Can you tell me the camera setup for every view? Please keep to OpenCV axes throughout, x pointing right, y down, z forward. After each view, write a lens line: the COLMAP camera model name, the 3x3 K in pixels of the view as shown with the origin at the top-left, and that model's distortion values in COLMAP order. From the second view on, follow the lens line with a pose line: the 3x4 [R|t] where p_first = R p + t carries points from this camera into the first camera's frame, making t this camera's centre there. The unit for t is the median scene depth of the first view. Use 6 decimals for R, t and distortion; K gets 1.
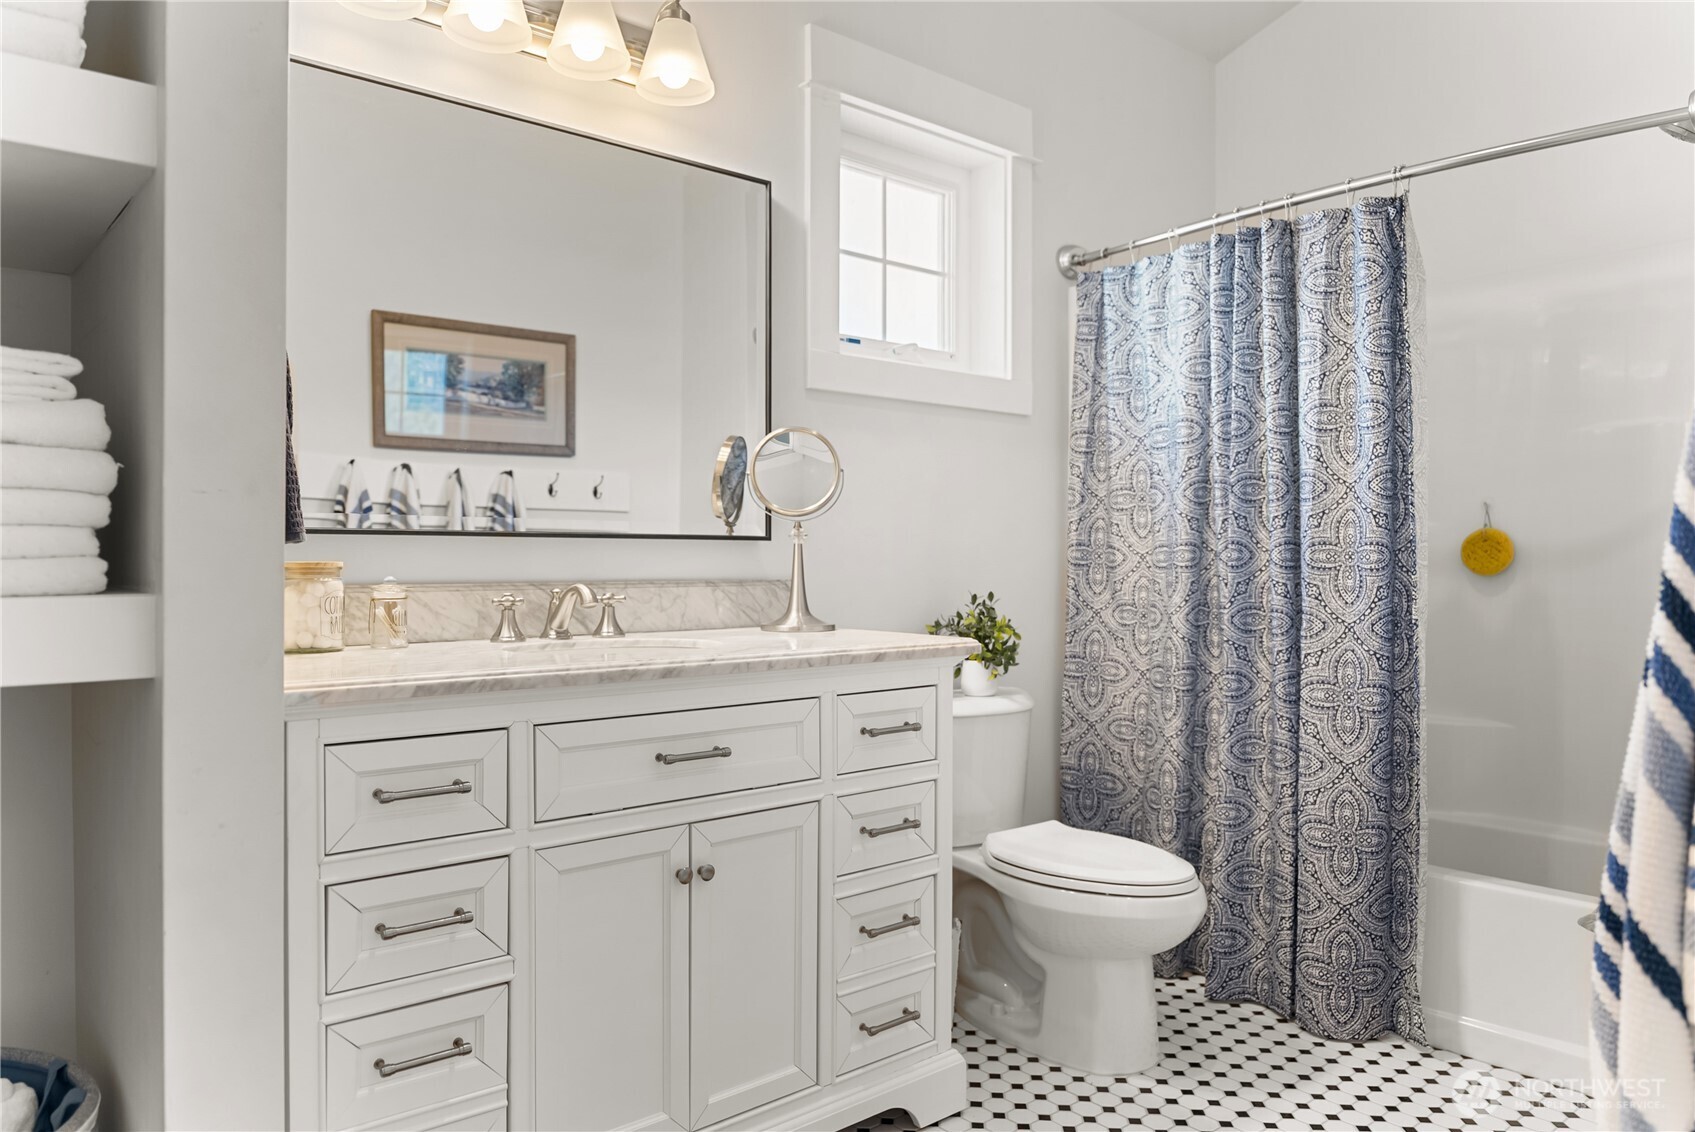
lens RADIAL K [[1154.3, 0, 849.1], [0, 1154.3, 567.4], [0, 0, 1]] dist [-0.066740, -0.004079]
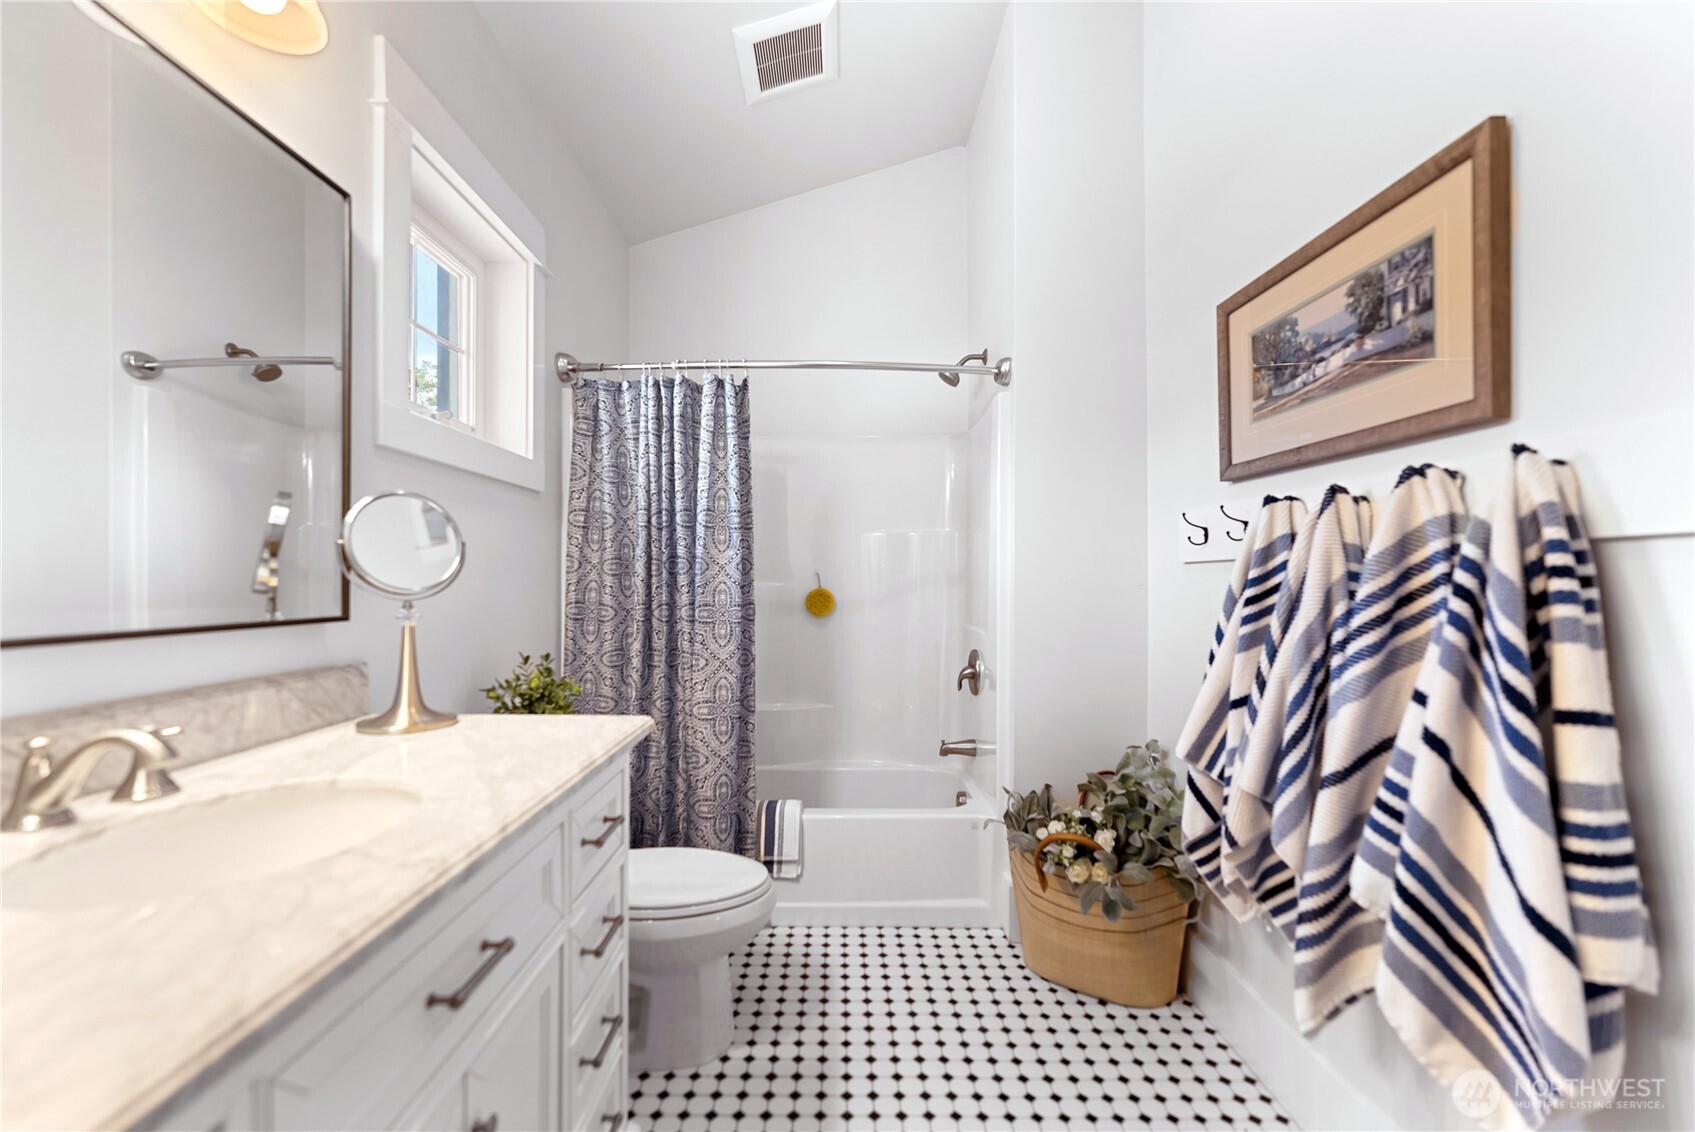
lens RADIAL K [[688.2, 0, 852.8], [0, 688.2, 566.6], [0, 0, 1]] dist [-0.002087, 0.000749]
pose [[0.600772, 0.018839, 0.799199, -0.249038], [-0.007075, 0.999808, -0.018249, -0.056200], [-0.799389, 0.005309, 0.600790, 0.402442]]
